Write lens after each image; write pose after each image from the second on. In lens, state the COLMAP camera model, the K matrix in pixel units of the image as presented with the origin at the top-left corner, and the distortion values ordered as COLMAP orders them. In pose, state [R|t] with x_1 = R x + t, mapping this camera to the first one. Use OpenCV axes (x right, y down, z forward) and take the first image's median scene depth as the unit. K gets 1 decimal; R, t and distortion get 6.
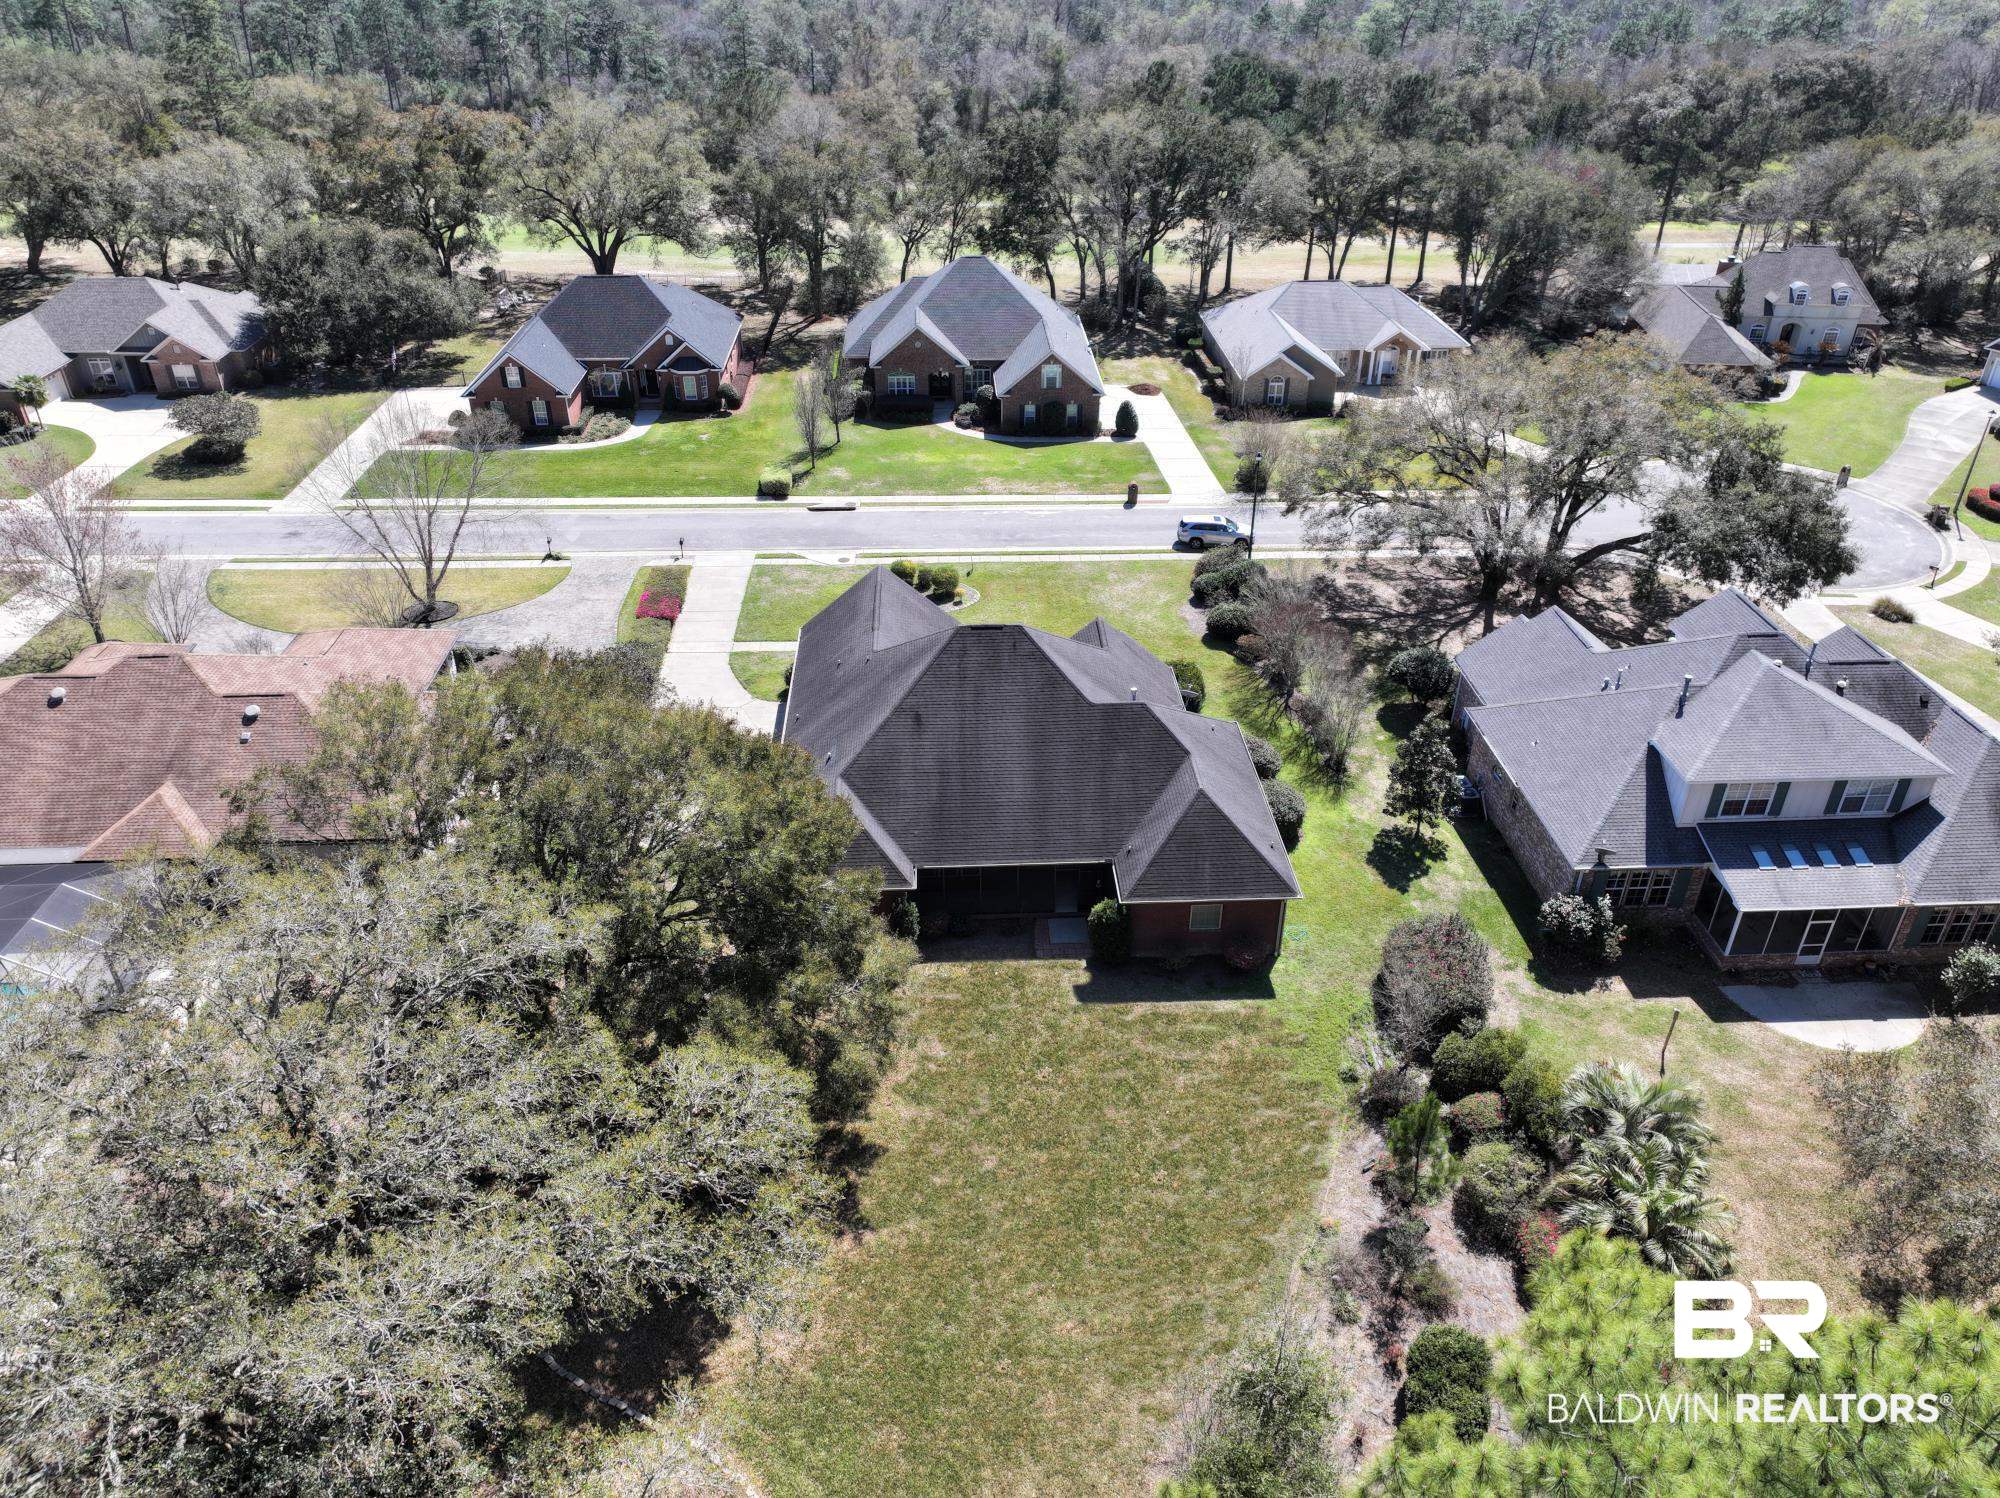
lens RADIAL K [[1396.9, 0, 1000.0], [0, 1396.9, 749.0], [0, 0, 1]] dist [-0.004301, 0.017386]
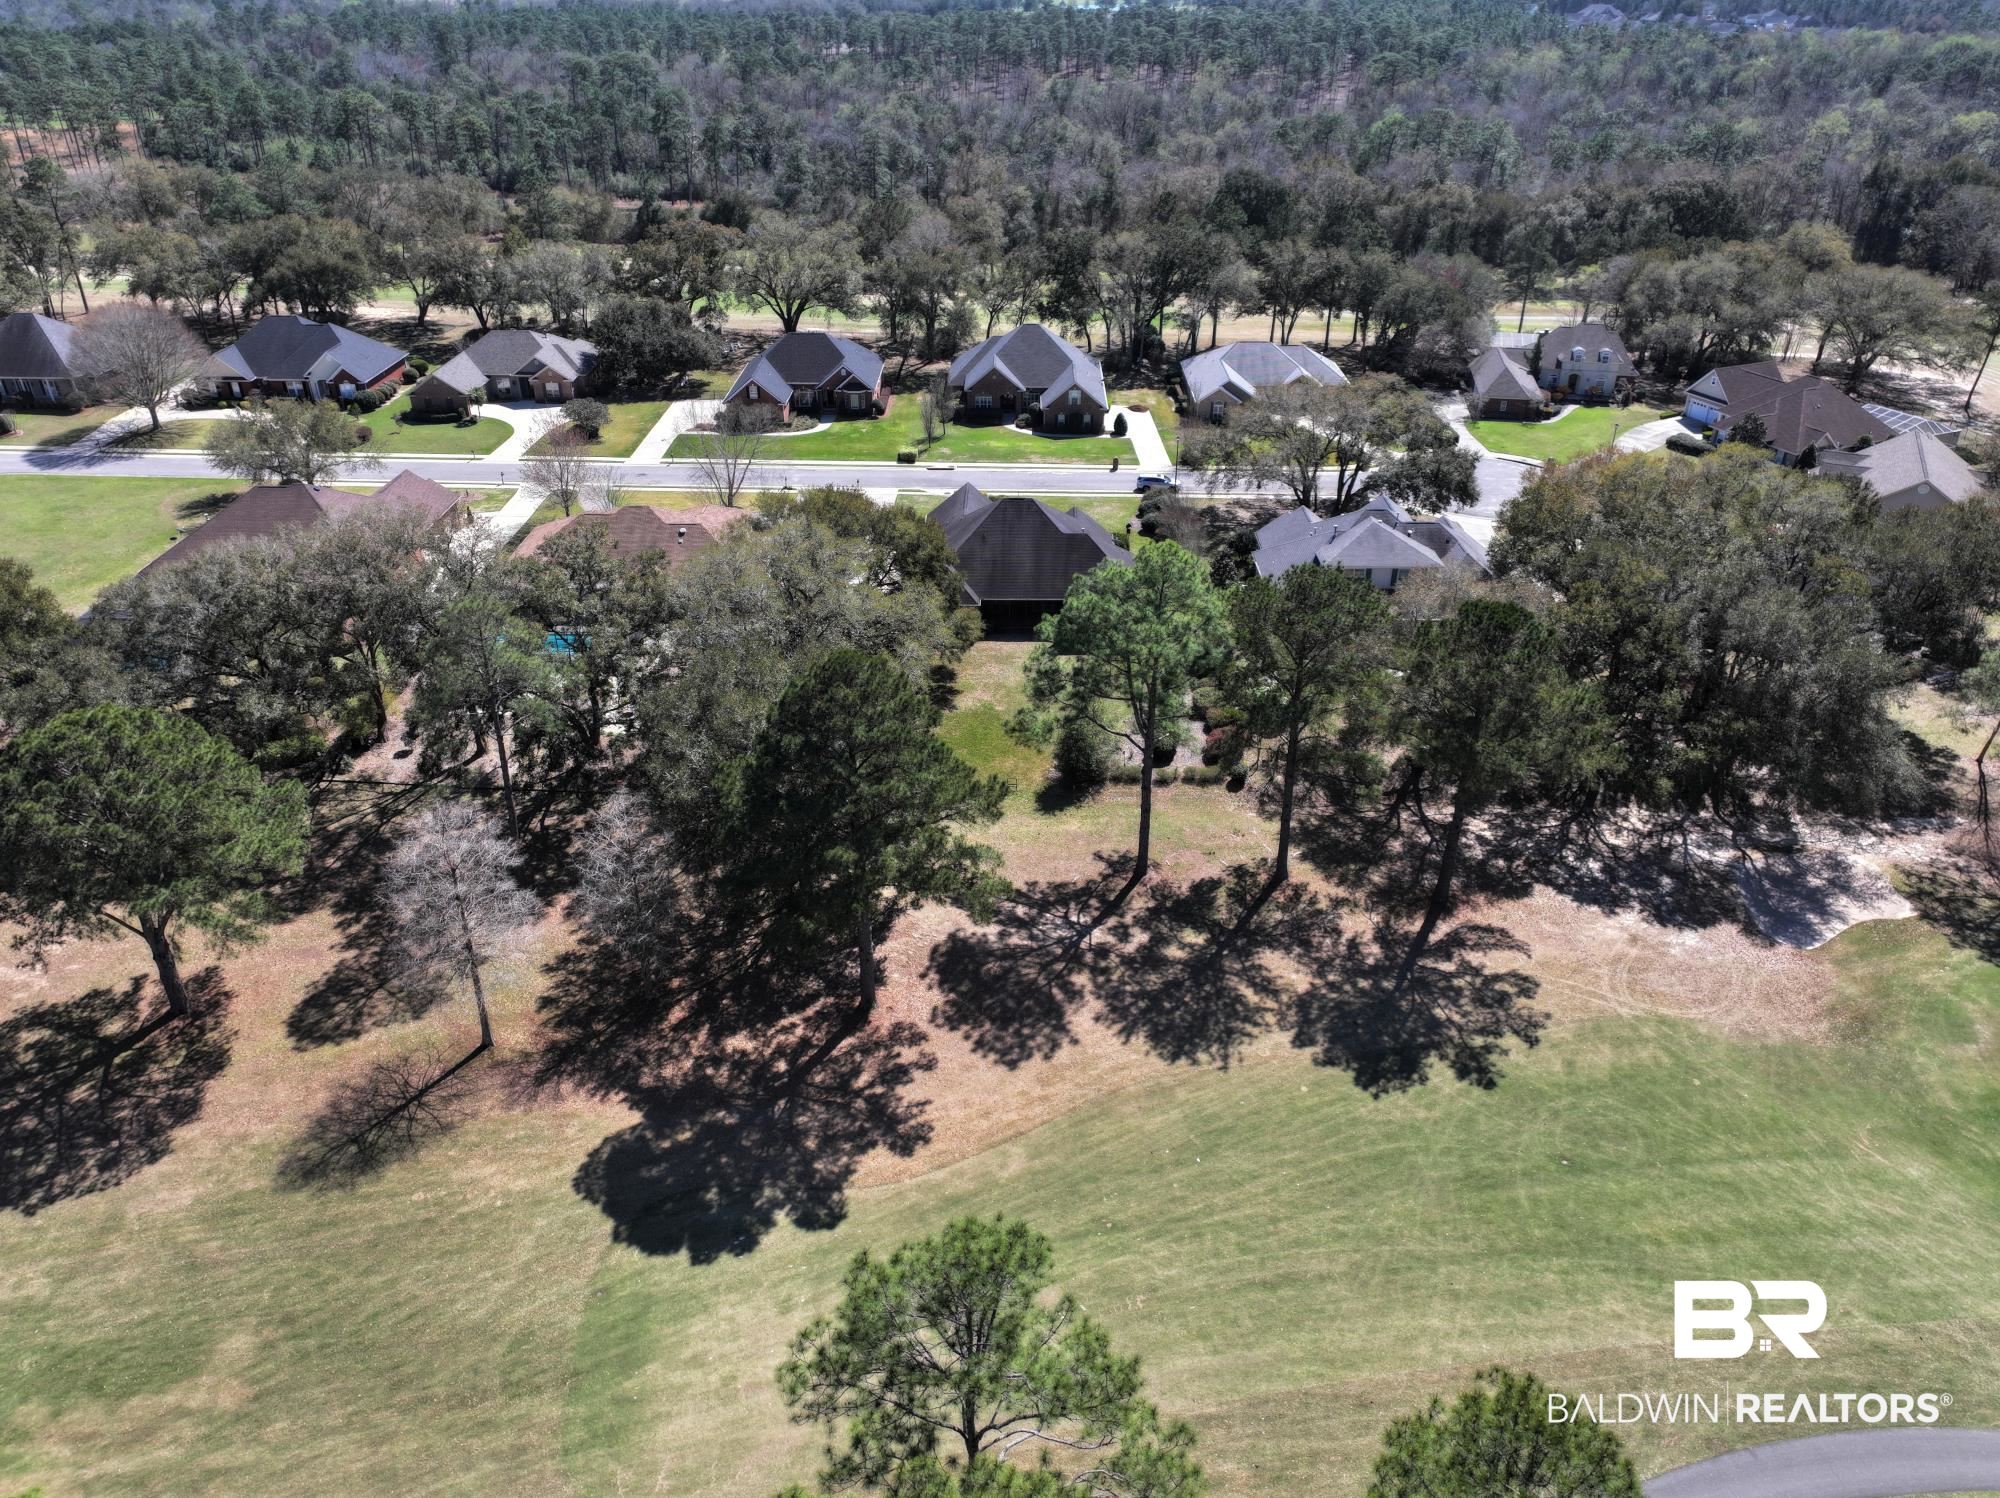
lens RADIAL K [[1396.9, 0, 1000.0], [0, 1396.9, 749.0], [0, 0, 1]] dist [-0.004301, 0.017386]
pose [[0.998010, 0.030074, -0.055420, 0.046432], [-0.031904, 0.998964, -0.032442, 0.177994], [0.054387, 0.034145, 0.997936, -0.554117]]
